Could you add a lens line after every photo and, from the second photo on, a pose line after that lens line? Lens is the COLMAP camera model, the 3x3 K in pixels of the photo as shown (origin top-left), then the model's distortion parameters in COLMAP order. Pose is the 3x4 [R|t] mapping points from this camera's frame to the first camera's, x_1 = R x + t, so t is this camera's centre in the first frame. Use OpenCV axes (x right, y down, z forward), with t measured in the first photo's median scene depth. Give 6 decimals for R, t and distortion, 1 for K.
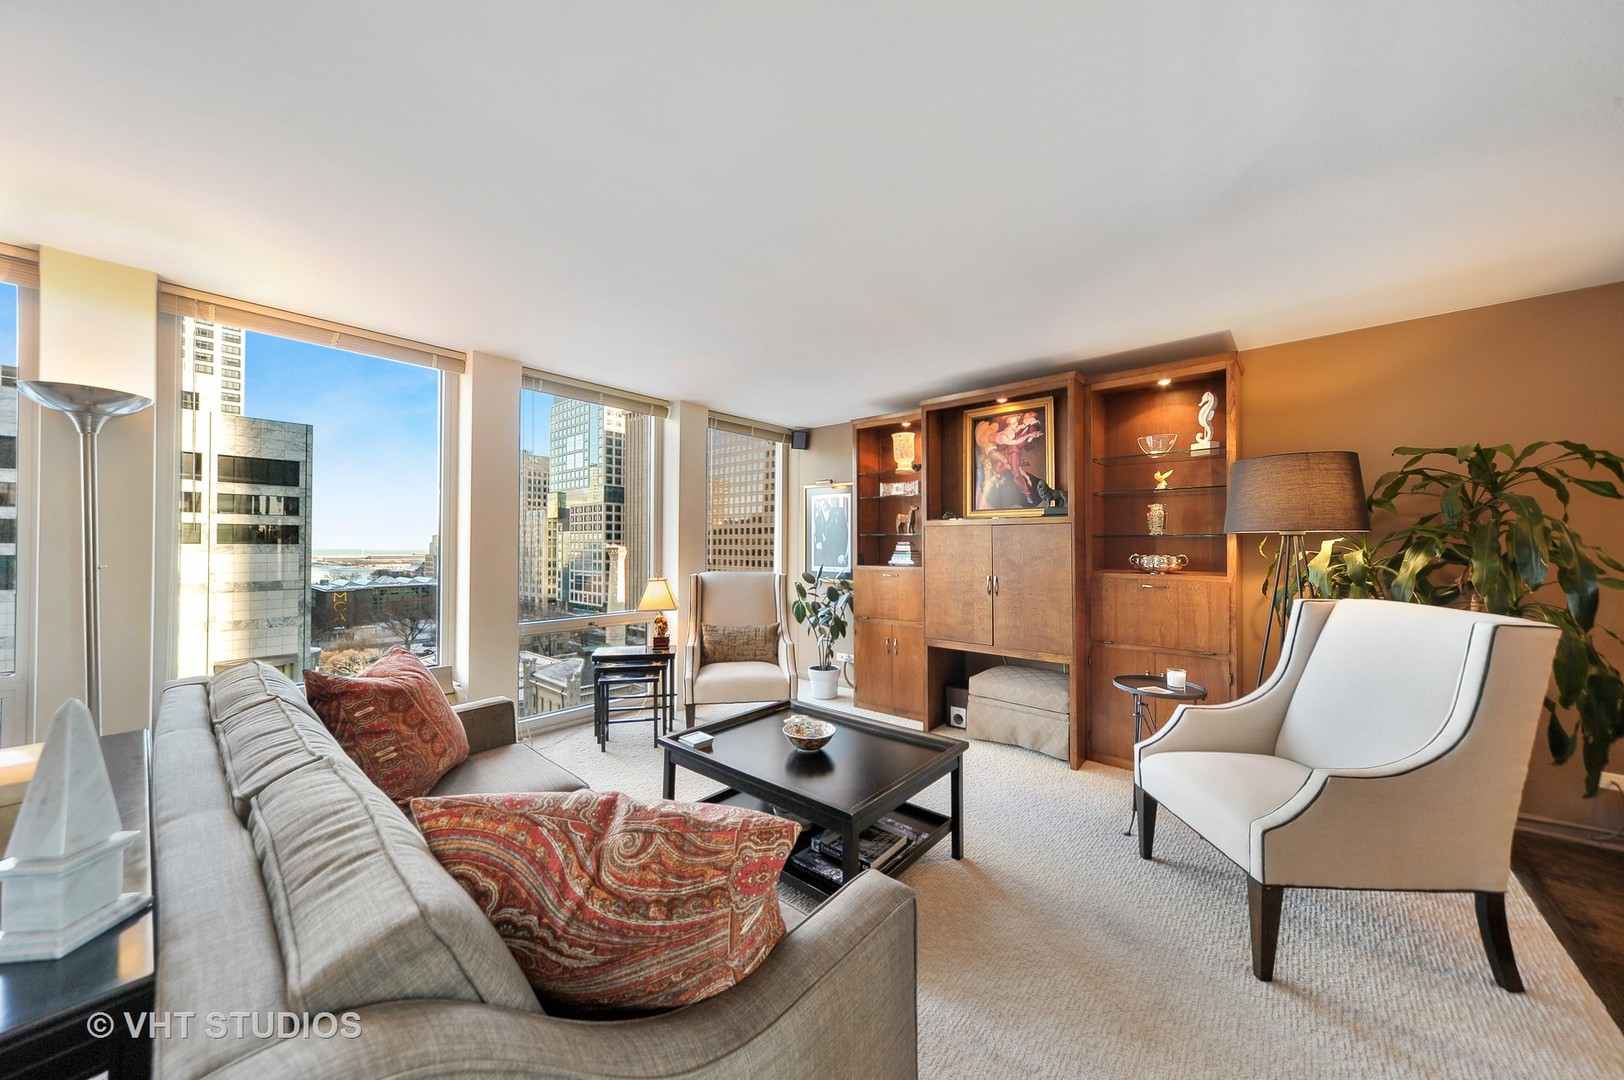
lens RADIAL K [[560.4, 0, 817.3], [0, 560.4, 537.0], [0, 0, 1]] dist [0.000037, -0.000029]
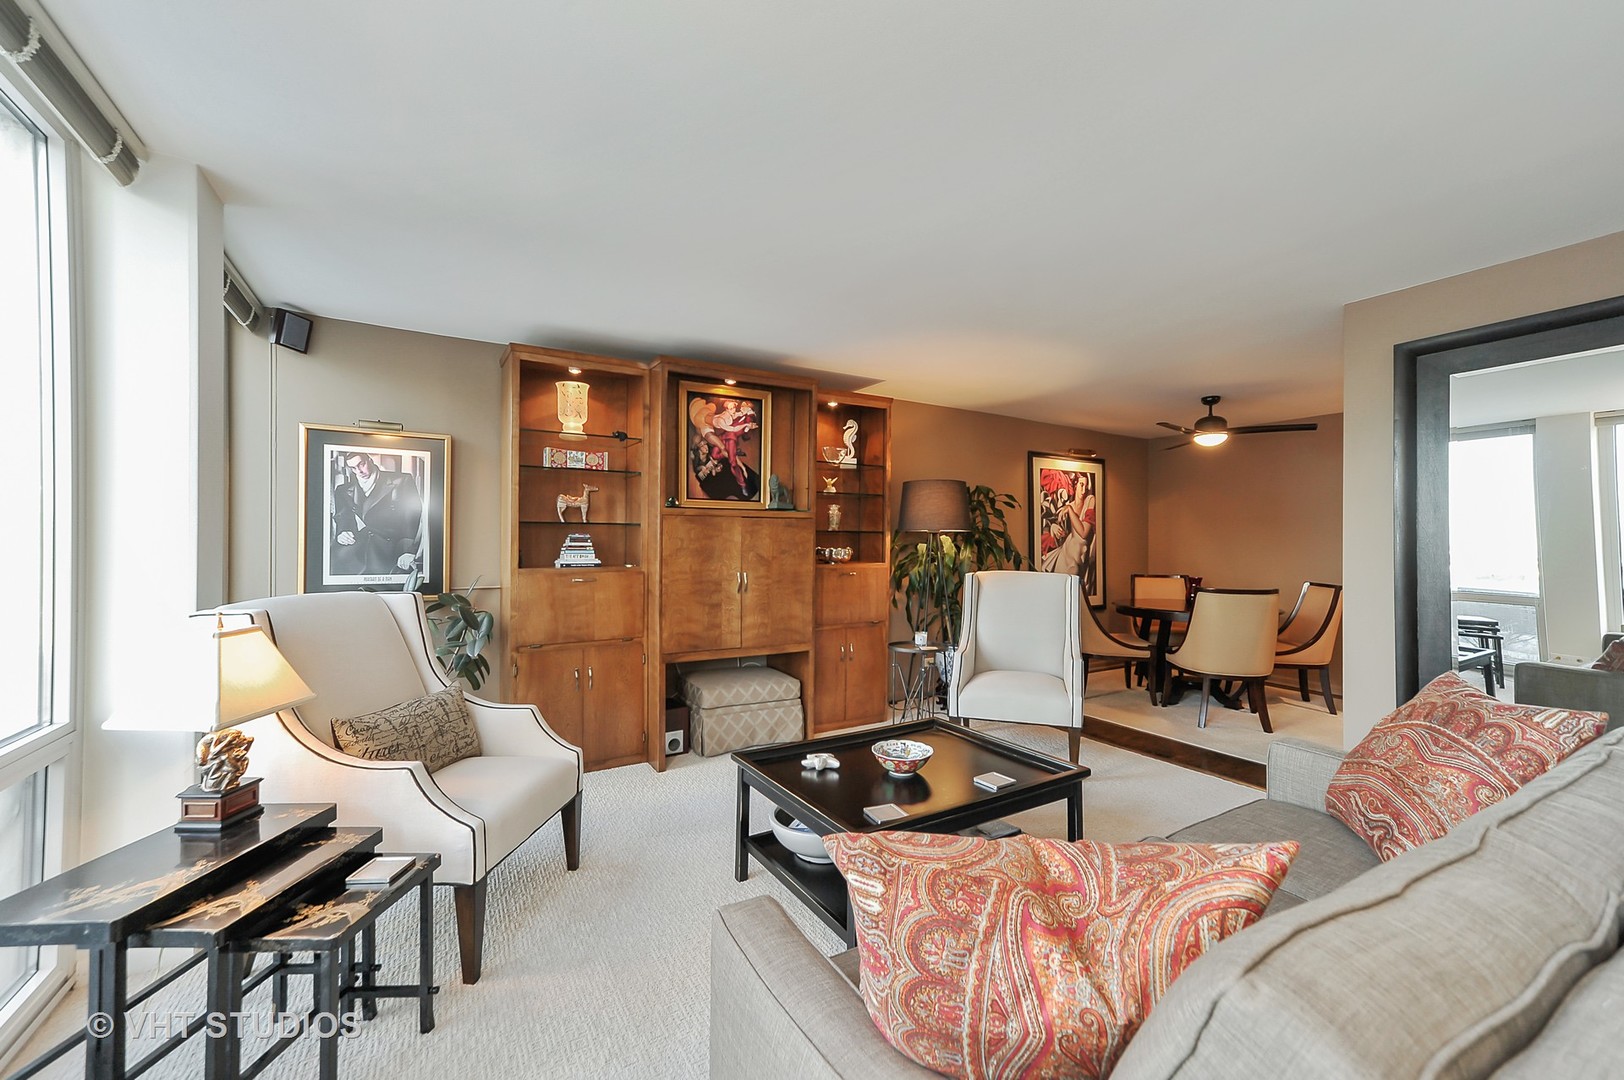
lens RADIAL K [[633.0, 0, 812.0], [0, 633.0, 540.0], [0, 0, 1]] dist [-0.001048, 0.000177]
pose [[0.330324, -0.001767, 0.943866, -0.699929], [-0.017518, 0.999815, 0.008002, 0.006733], [-0.943705, -0.019178, 0.330232, 0.602128]]
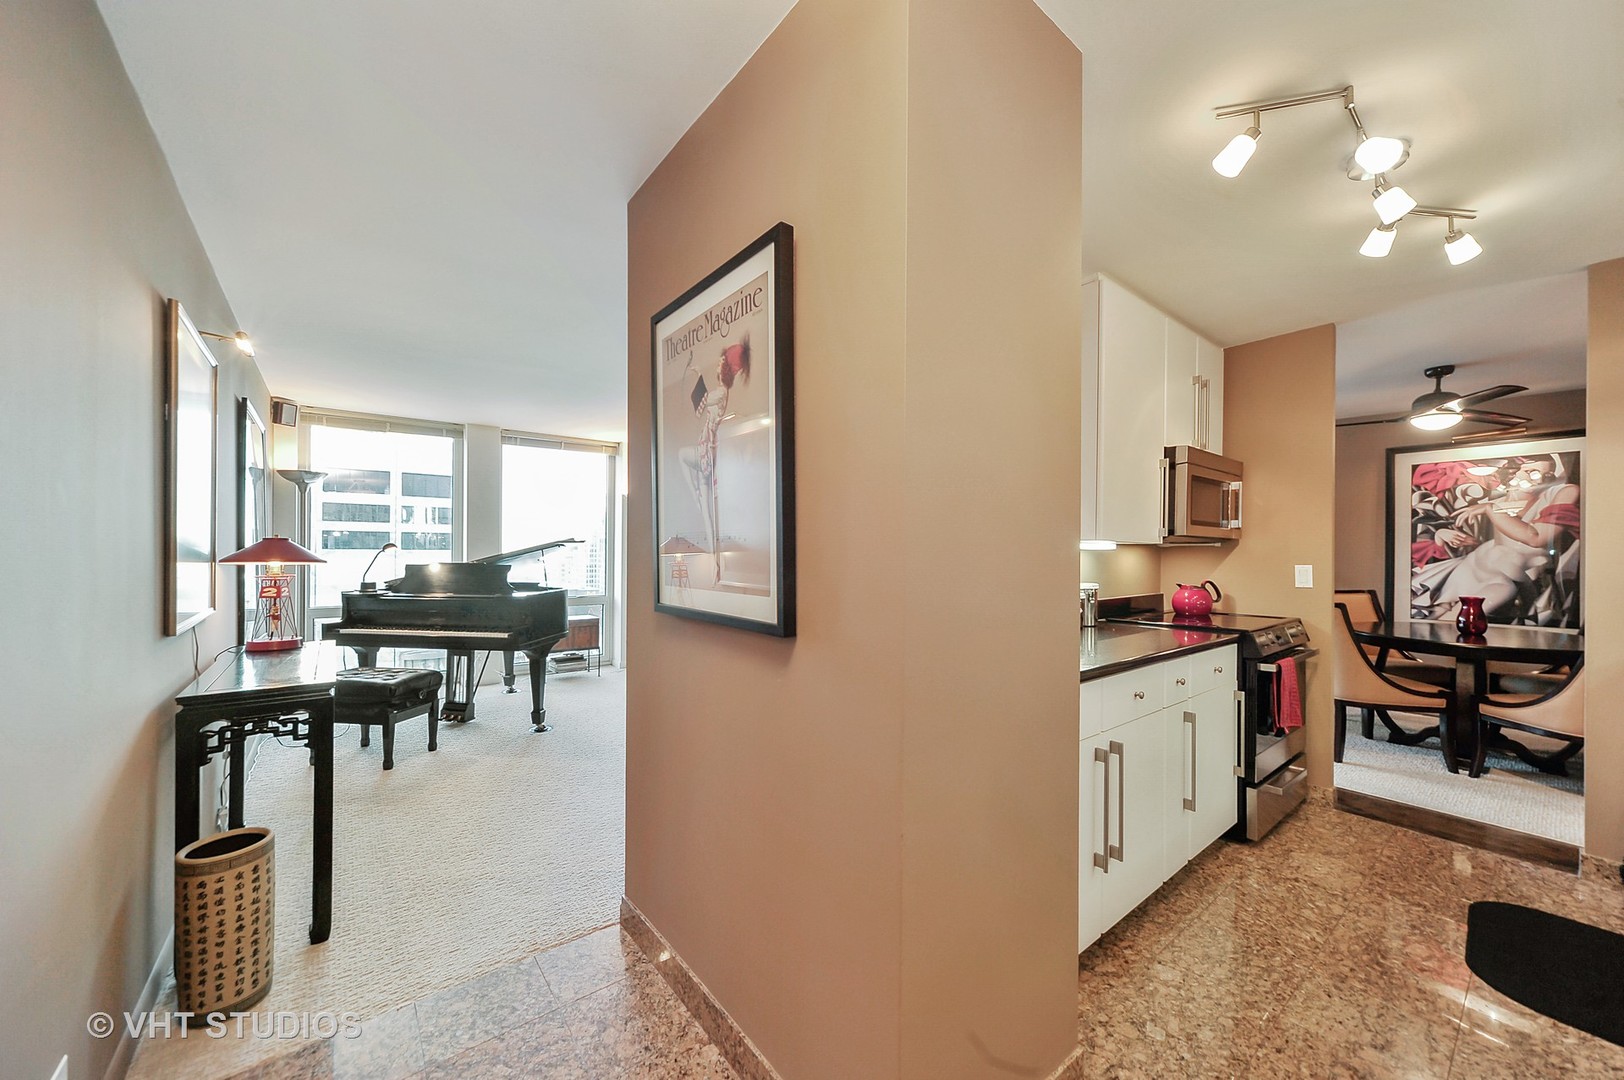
lens RADIAL K [[590.8, 0, 812.8], [0, 590.8, 548.9], [0, 0, 1]] dist [0.000941, 0.000317]
pose [[0.981608, -0.000785, -0.190907, 0.082579], [0.002371, 0.999965, 0.008081, -0.005911], [0.190894, -0.008385, 0.981575, -1.156684]]
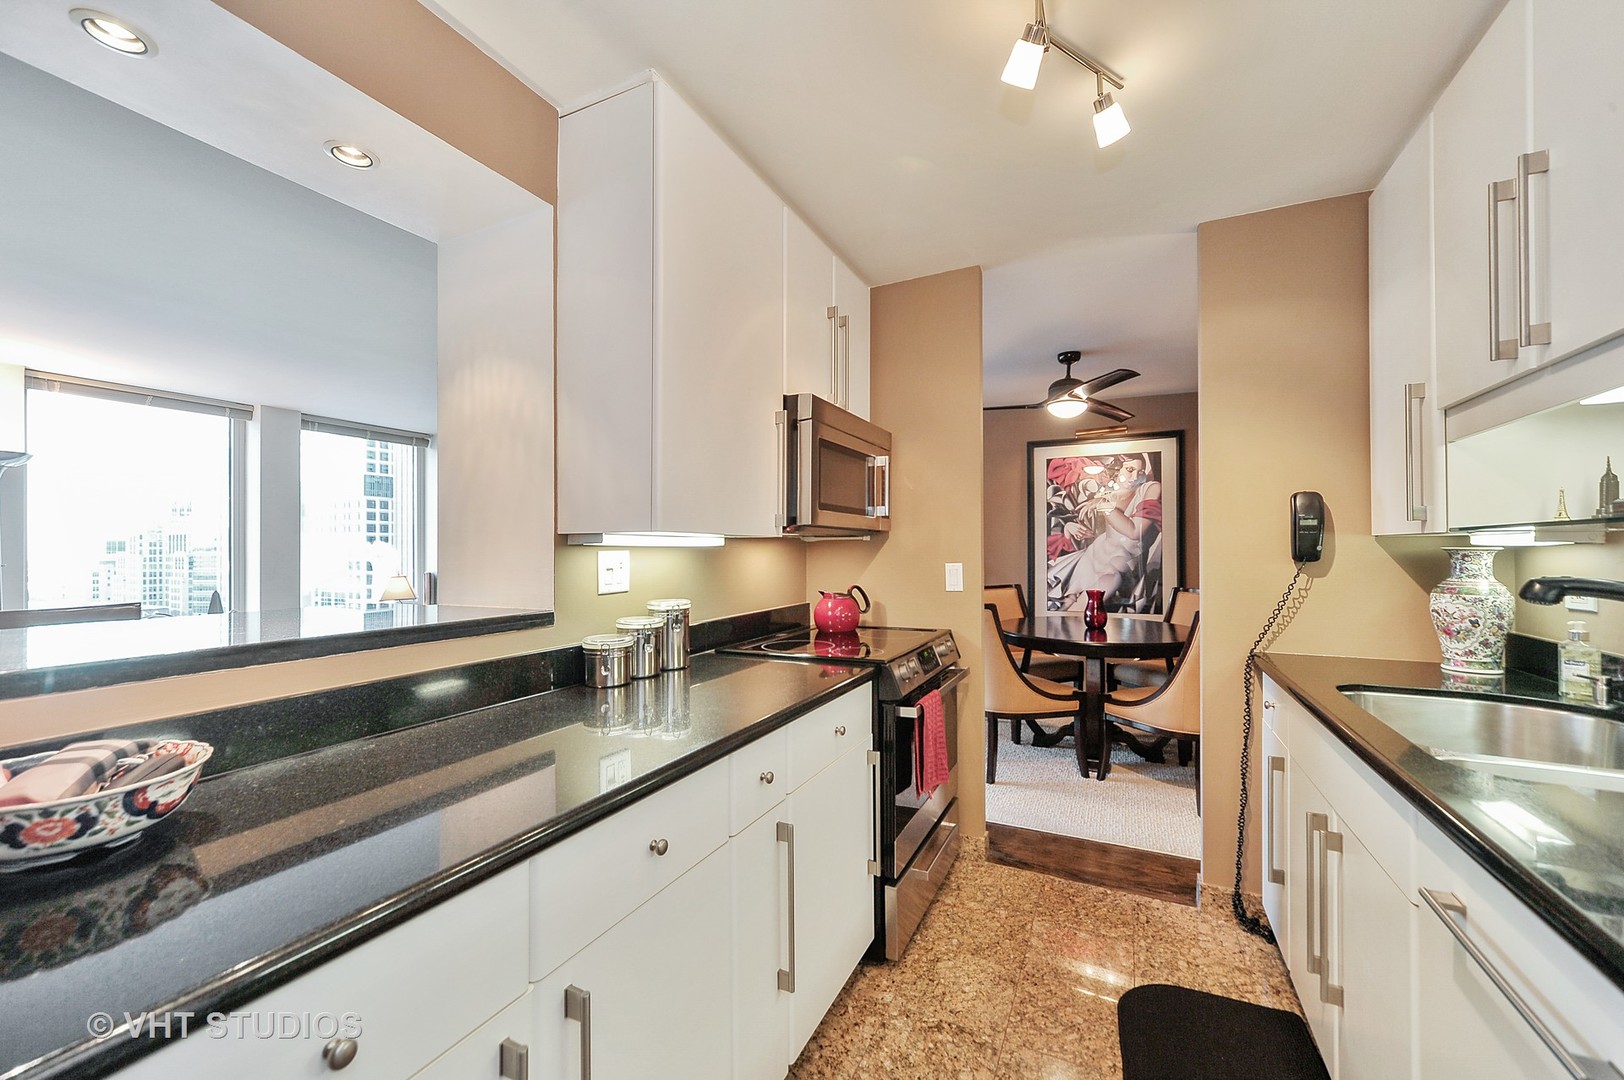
lens RADIAL K [[633.0, 0, 812.0], [0, 633.0, 540.0], [0, 0, 1]] dist [-0.001048, 0.000177]
pose [[0.968304, -0.007359, 0.249667, 0.293102], [0.006832, 0.999972, 0.002976, -0.004058], [-0.249681, -0.001176, 0.968327, -0.821562]]
